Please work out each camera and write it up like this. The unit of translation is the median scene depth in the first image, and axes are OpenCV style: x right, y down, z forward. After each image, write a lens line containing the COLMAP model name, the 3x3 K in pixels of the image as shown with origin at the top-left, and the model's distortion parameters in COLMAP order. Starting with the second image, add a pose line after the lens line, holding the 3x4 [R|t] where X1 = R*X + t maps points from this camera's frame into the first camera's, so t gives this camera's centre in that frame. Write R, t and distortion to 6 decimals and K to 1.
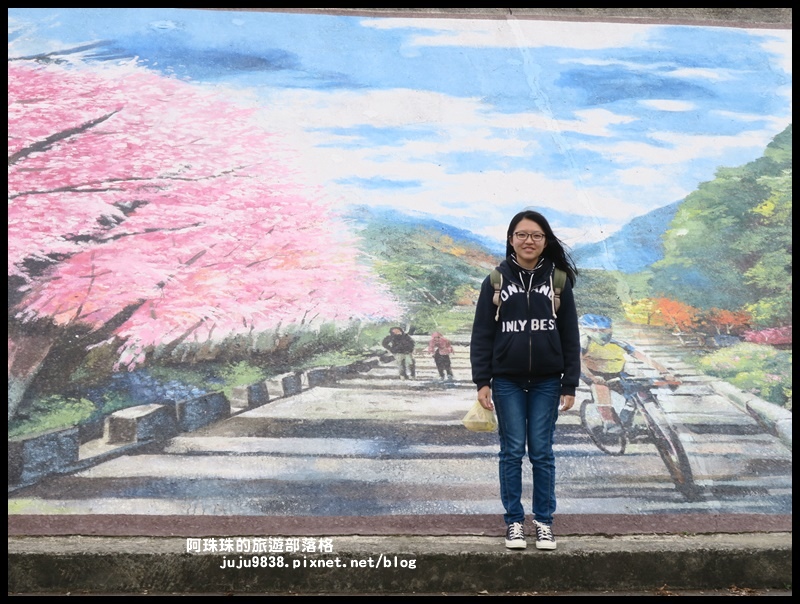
lens RADIAL K [[1282.5, 0, 399.9], [0, 1282.5, 302.0], [0, 0, 1]] dist [0.021518, 0.000000]
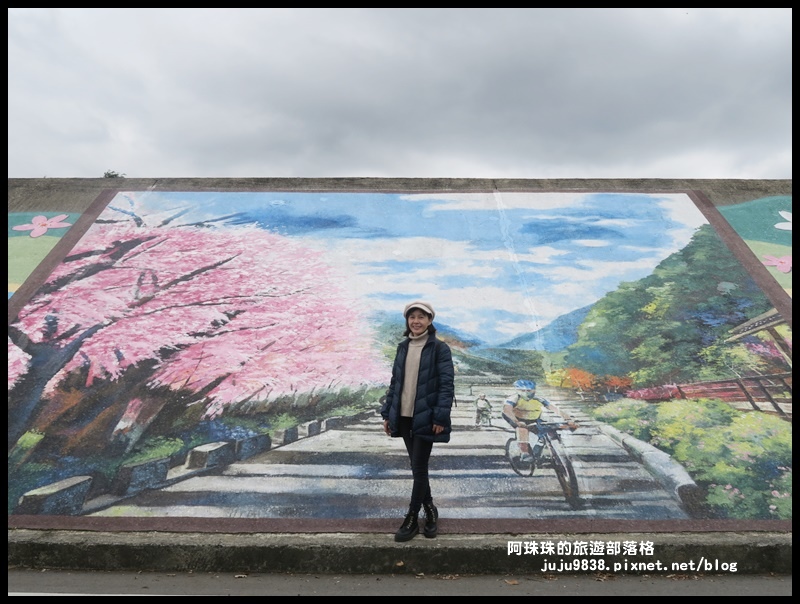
lens RADIAL K [[776.5, 0, 400.2], [0, 776.5, 302.0], [0, 0, 1]] dist [0.013244, 0.000000]
pose [[0.994872, -0.018248, -0.099482, 0.095520], [0.009645, 0.996224, -0.086282, -0.004225], [0.100681, 0.084880, 0.991291, 0.067939]]
